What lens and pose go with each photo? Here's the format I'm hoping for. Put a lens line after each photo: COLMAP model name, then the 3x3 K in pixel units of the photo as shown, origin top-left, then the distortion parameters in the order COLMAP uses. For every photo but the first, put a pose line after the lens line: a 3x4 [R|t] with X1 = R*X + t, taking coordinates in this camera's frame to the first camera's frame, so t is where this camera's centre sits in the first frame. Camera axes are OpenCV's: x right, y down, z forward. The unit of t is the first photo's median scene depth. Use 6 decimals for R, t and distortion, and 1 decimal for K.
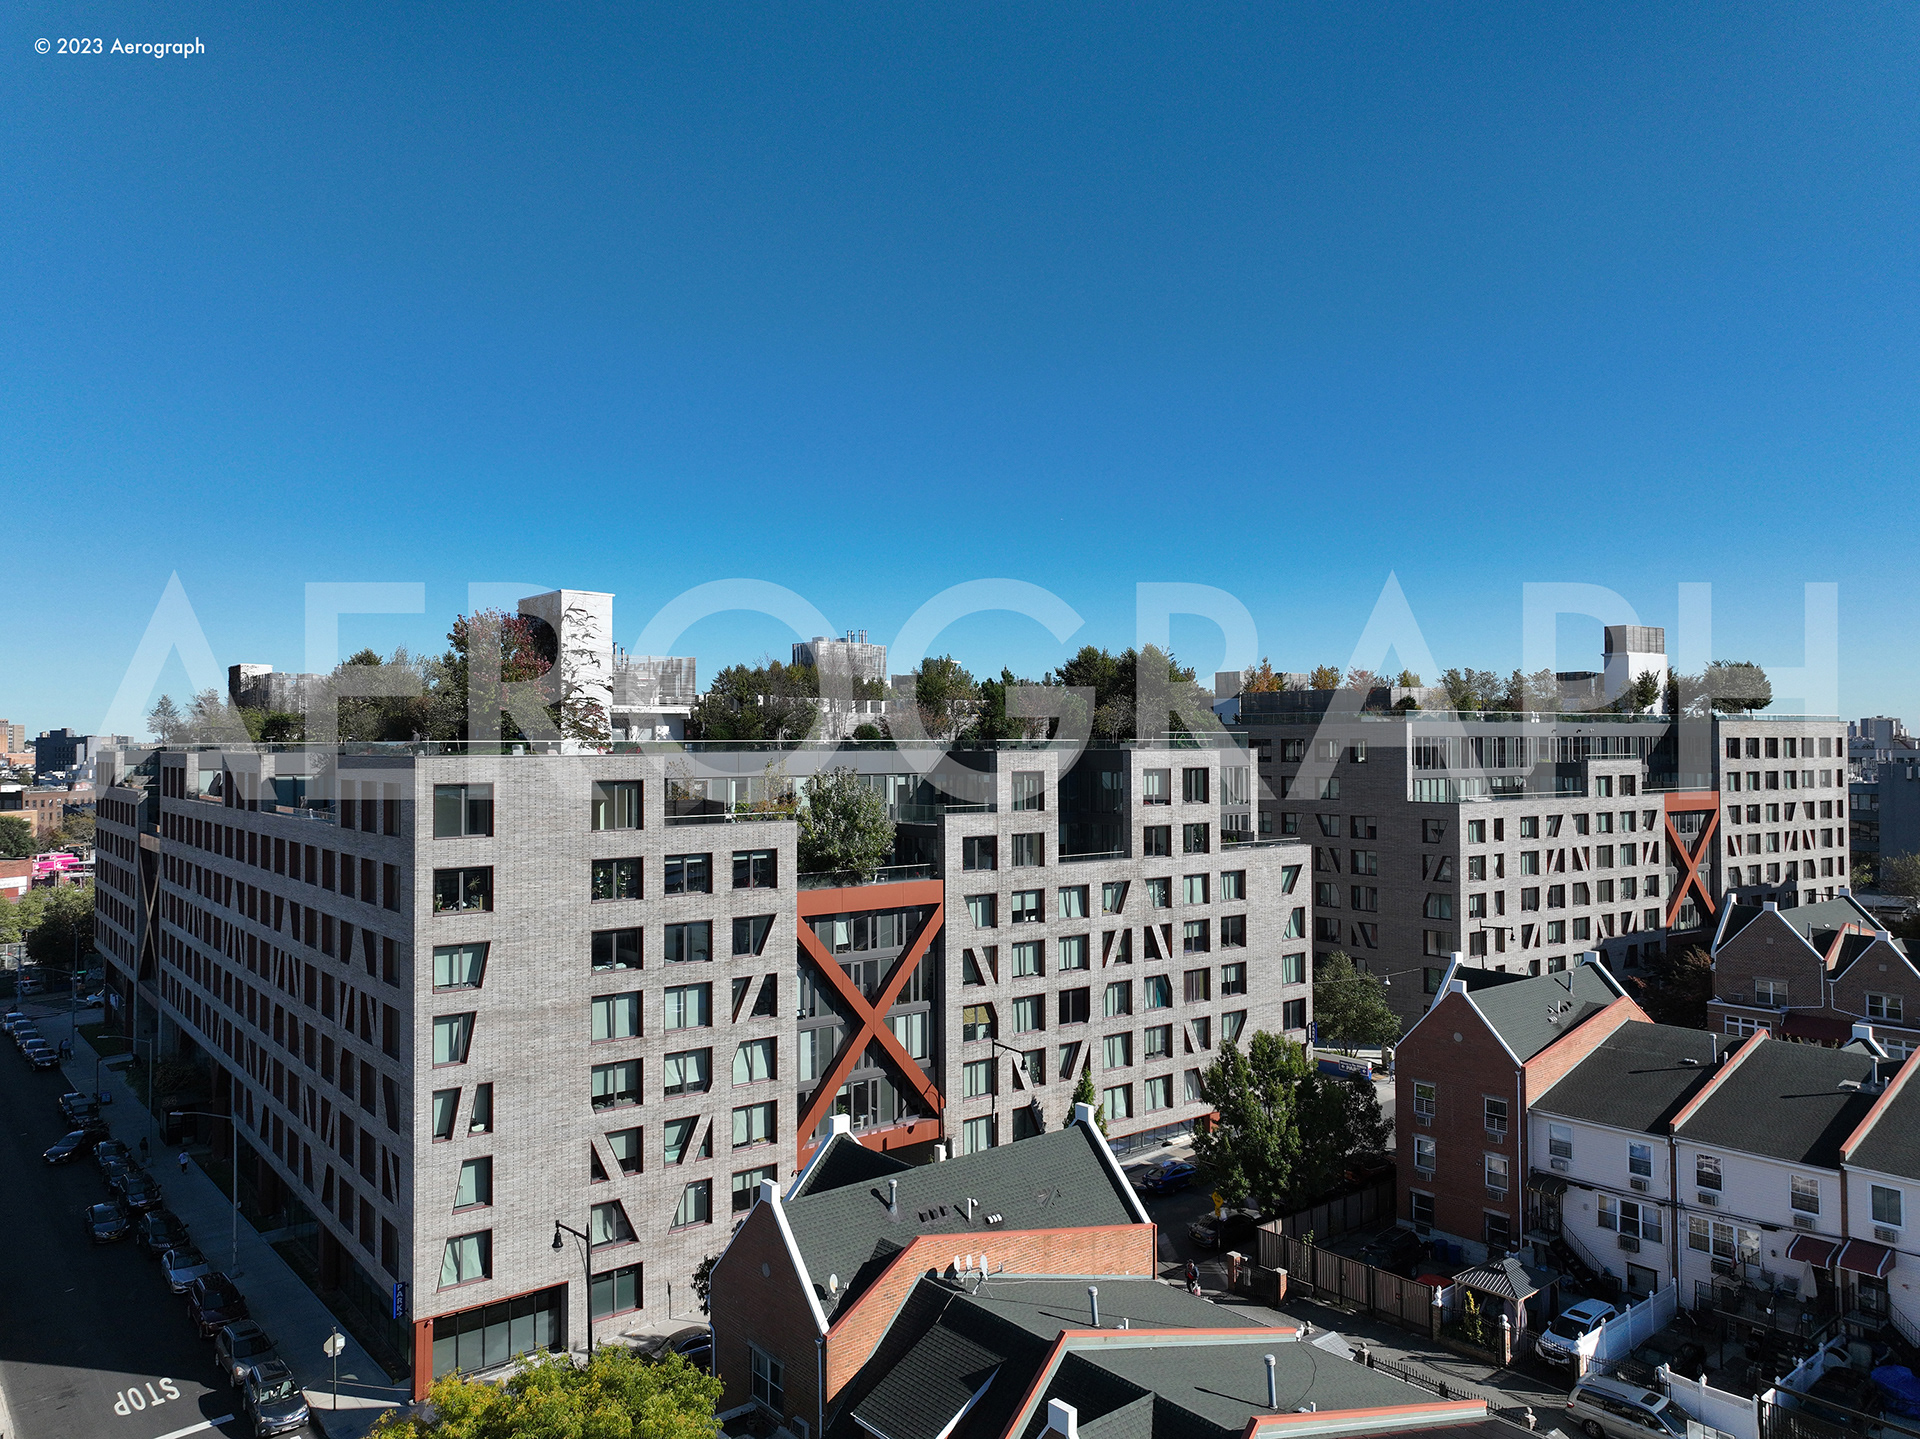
lens RADIAL K [[1341.7, 0, 959.9], [0, 1341.7, 725.1], [0, 0, 1]] dist [-0.008492, 0.027703]
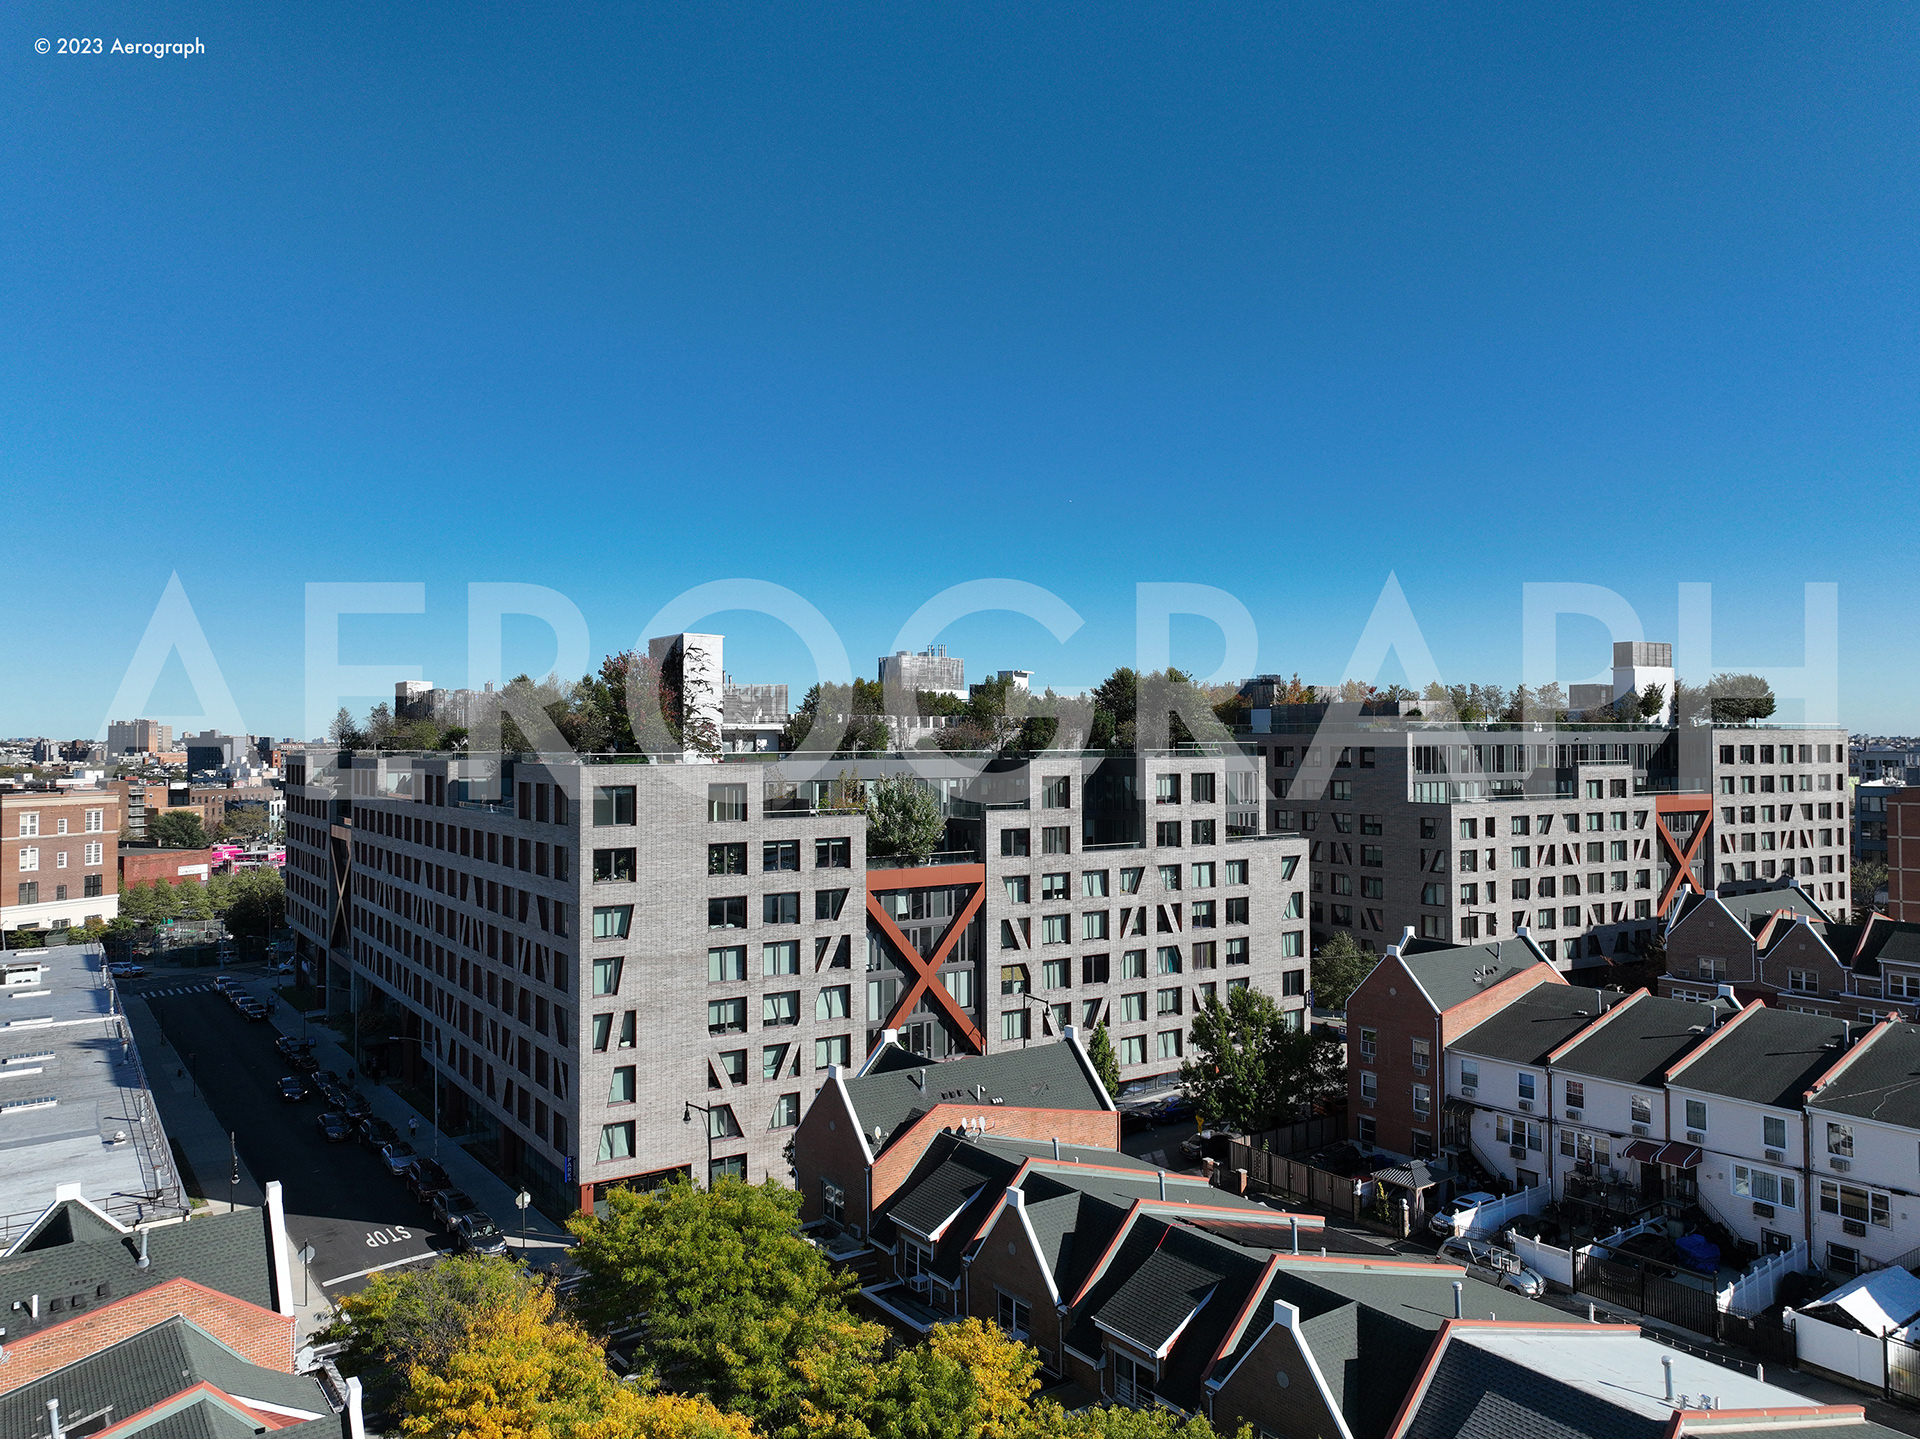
lens RADIAL K [[1341.7, 0, 959.9], [0, 1341.7, 725.1], [0, 0, 1]] dist [-0.008492, 0.027703]
pose [[0.997368, -0.000555, -0.072509, 0.053957], [0.000580, 1.000000, 0.000320, -0.013179], [0.072509, -0.000361, 0.997368, -0.237726]]
